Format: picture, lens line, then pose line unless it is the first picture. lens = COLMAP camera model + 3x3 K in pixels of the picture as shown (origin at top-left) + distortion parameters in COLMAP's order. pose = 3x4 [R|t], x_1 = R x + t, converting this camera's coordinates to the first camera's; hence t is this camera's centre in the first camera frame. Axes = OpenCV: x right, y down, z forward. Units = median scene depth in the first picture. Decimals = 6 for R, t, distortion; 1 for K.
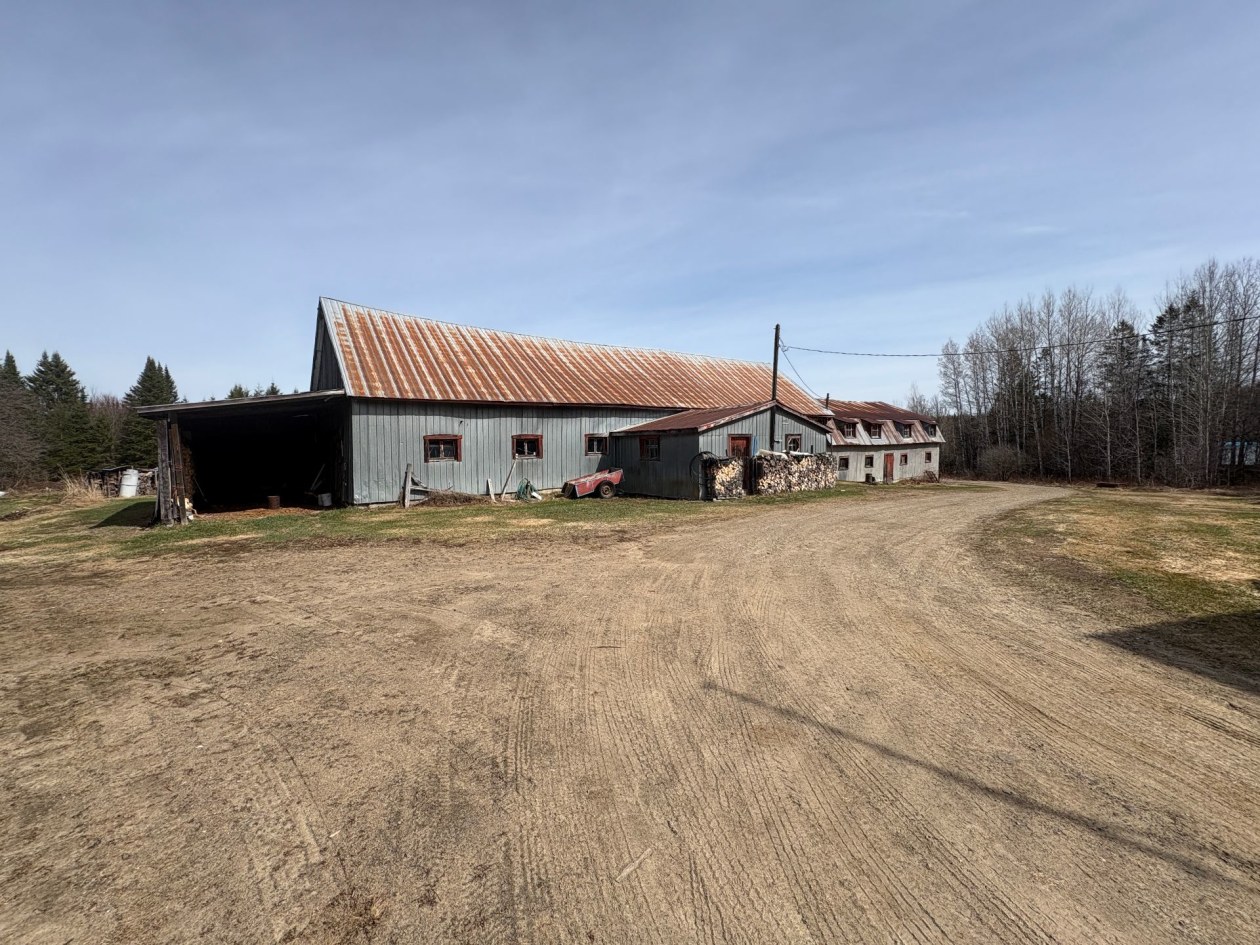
lens RADIAL K [[498.0, 0, 628.9], [0, 498.0, 472.2], [0, 0, 1]] dist [-0.001697, 0.000502]
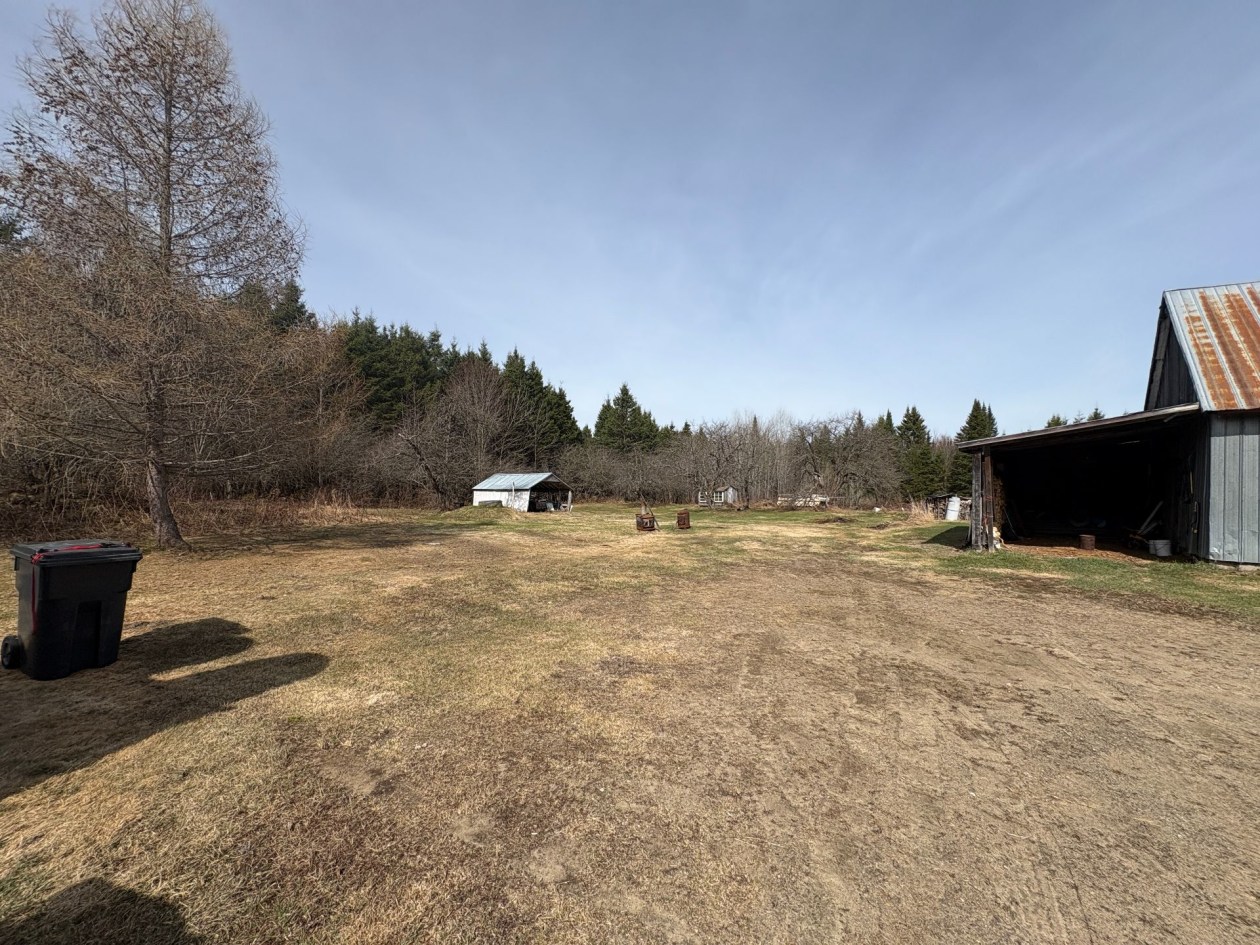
lens RADIAL K [[498.0, 0, 628.9], [0, 498.0, 472.2], [0, 0, 1]] dist [-0.001697, 0.000502]
pose [[0.197917, -0.001296, -0.980218, -0.012070], [-0.061165, 0.998034, -0.013670, -0.001360], [0.978309, 0.062661, 0.197449, 0.025859]]
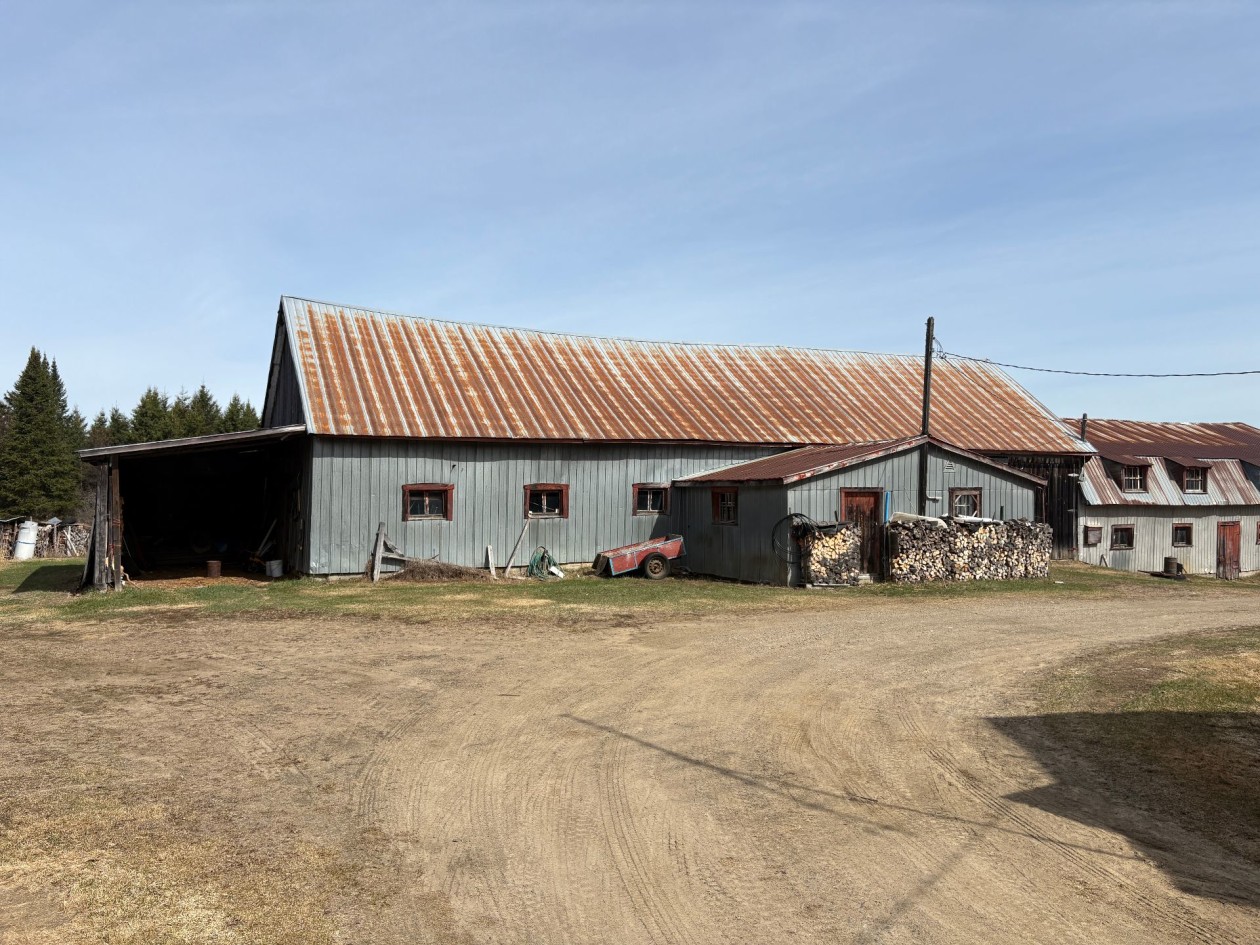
lens RADIAL K [[948.0, 0, 628.7], [0, 948.0, 479.2], [0, 0, 1]] dist [0.031340, -0.024108]
pose [[0.981787, 0.013508, -0.189505, 0.174261], [-0.026027, 0.997628, -0.063725, -0.000528], [0.188195, 0.067496, 0.979810, -0.299192]]
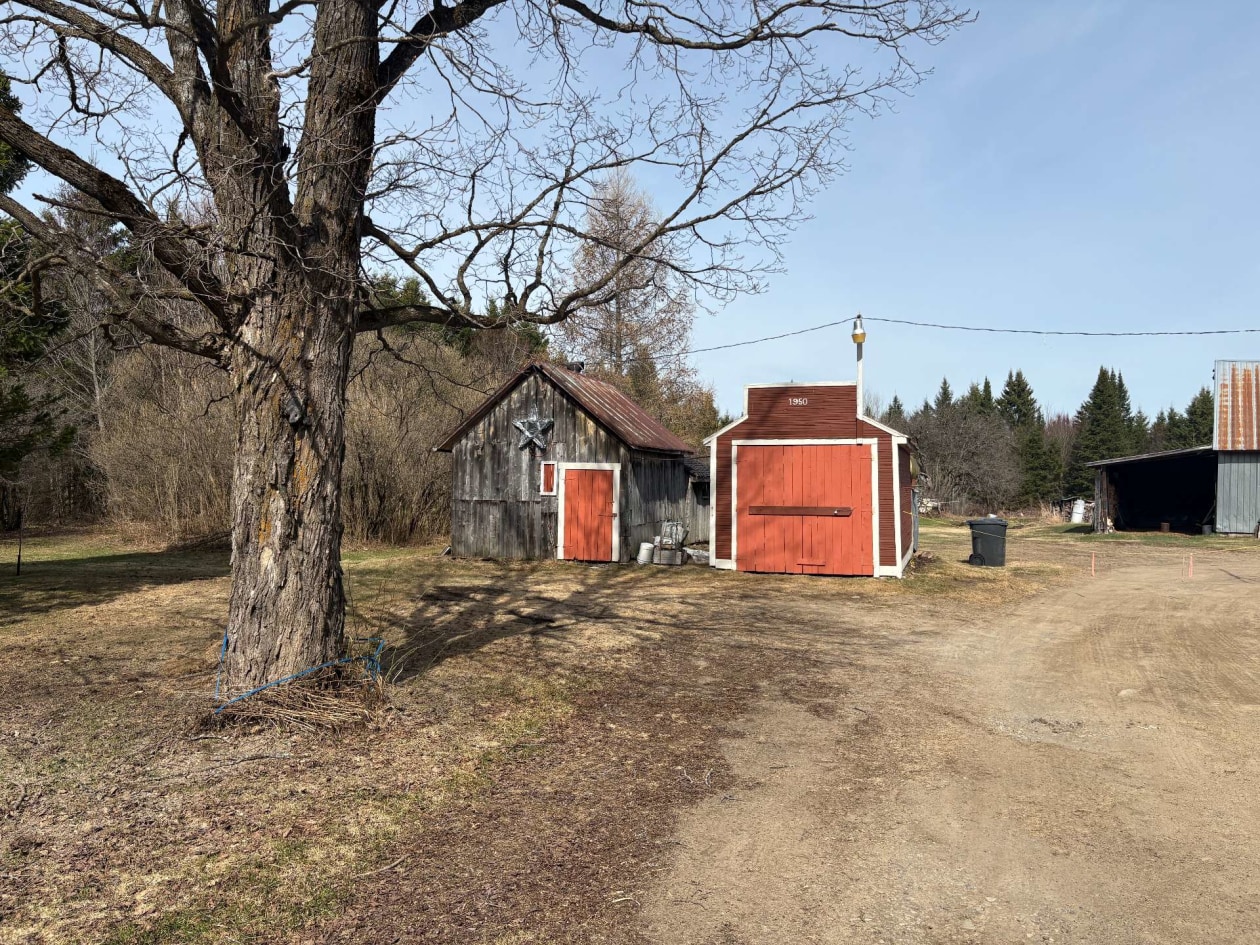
lens RADIAL K [[948.0, 0, 628.7], [0, 948.0, 479.2], [0, 0, 1]] dist [0.031340, -0.024108]
pose [[0.339585, 0.017727, -0.940408, 1.122816], [-0.058045, 0.998312, -0.002142, 0.018485], [0.938782, 0.055313, 0.340041, -1.143952]]
